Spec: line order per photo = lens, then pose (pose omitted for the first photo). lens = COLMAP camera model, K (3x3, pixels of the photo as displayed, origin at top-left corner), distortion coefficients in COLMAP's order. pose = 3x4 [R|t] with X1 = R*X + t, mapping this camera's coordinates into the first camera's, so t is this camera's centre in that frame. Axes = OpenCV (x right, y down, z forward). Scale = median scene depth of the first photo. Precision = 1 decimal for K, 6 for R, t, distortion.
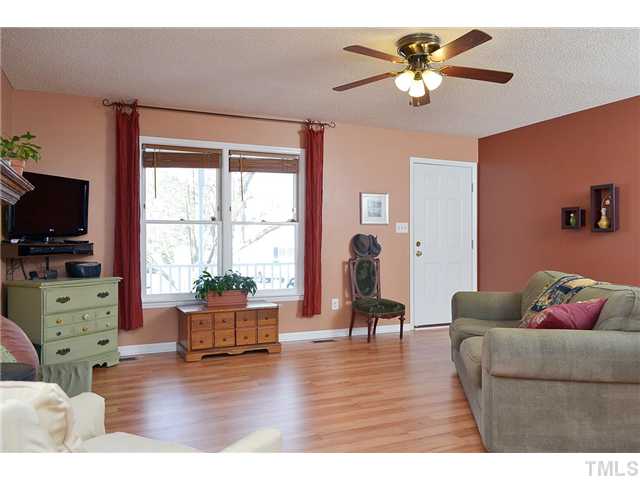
lens RADIAL K [[505.7, 0, 319.0], [0, 505.7, 241.2], [0, 0, 1]] dist [-0.004185, 0.010128]
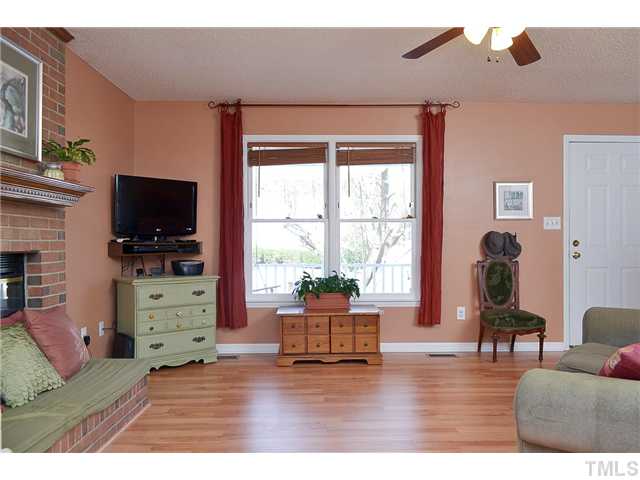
lens RADIAL K [[505.7, 0, 323.6], [0, 505.7, 241.7], [0, 0, 1]] dist [-0.004185, 0.010128]
pose [[0.921088, -0.000209, -0.389354, 0.175043], [0.001603, 0.999993, 0.003255, -0.000259], [0.389351, -0.003622, 0.921082, 0.136680]]
